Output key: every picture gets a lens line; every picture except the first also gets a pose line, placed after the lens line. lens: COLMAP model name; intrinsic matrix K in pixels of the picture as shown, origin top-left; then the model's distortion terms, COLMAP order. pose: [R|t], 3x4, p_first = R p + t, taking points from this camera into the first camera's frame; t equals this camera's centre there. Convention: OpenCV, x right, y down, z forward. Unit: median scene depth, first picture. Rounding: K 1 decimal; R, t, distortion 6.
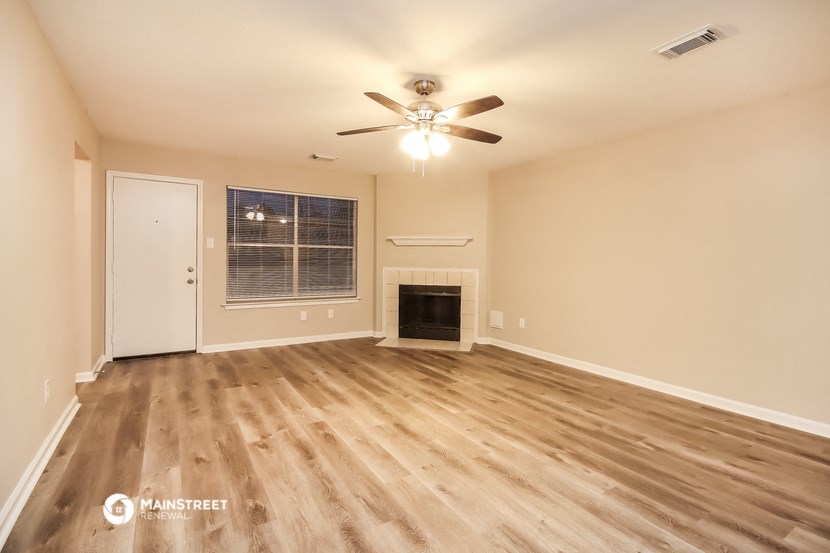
lens RADIAL K [[399.7, 0, 417.0], [0, 399.7, 262.6], [0, 0, 1]] dist [0.002462, 0.000055]
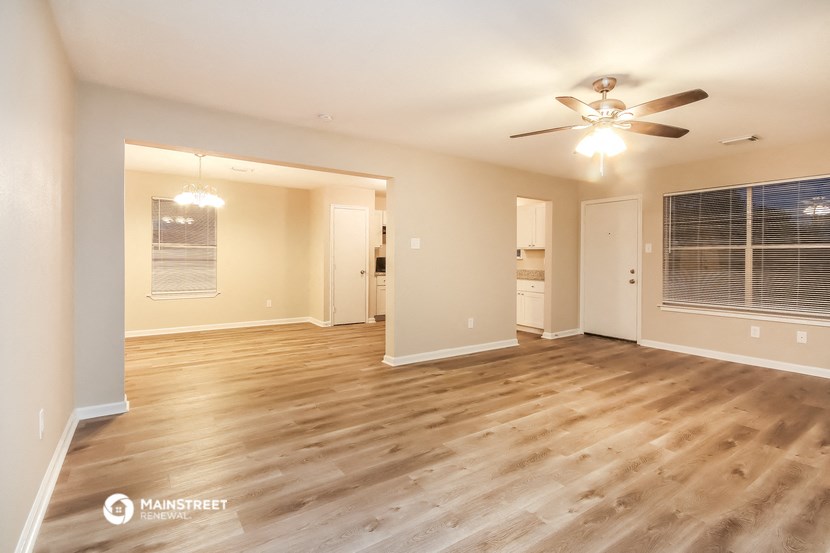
lens RADIAL K [[390.7, 0, 399.0], [0, 390.7, 260.4], [0, 0, 1]] dist [0.001469, -0.006115]
pose [[0.018395, -0.009309, -0.999787, 0.966504], [-0.015564, 0.999833, -0.009596, 0.010508], [0.999710, 0.015737, 0.018247, 0.485213]]
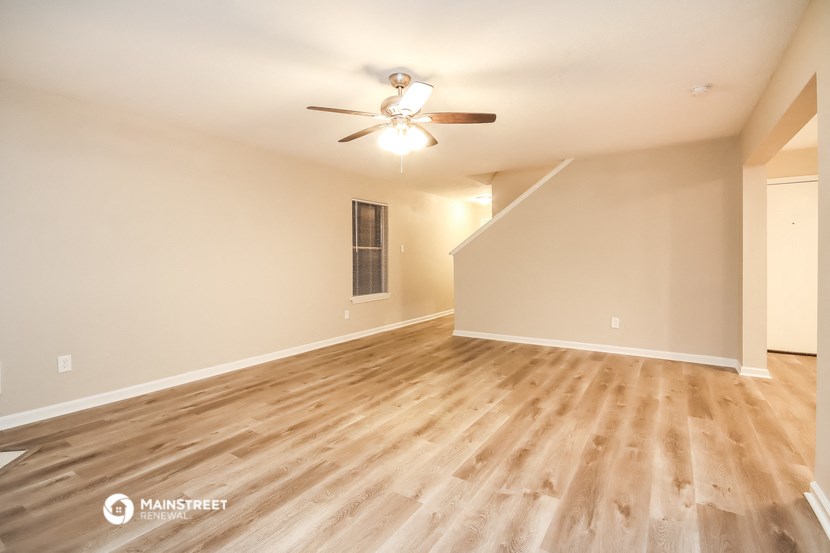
lens RADIAL K [[399.7, 0, 417.0], [0, 399.7, 262.6], [0, 0, 1]] dist [0.002462, 0.000055]
pose [[-0.436298, -0.019102, 0.899599, -0.867656], [0.008786, 0.999637, 0.025487, -0.013861], [-0.899759, 0.019024, -0.435972, 1.387391]]
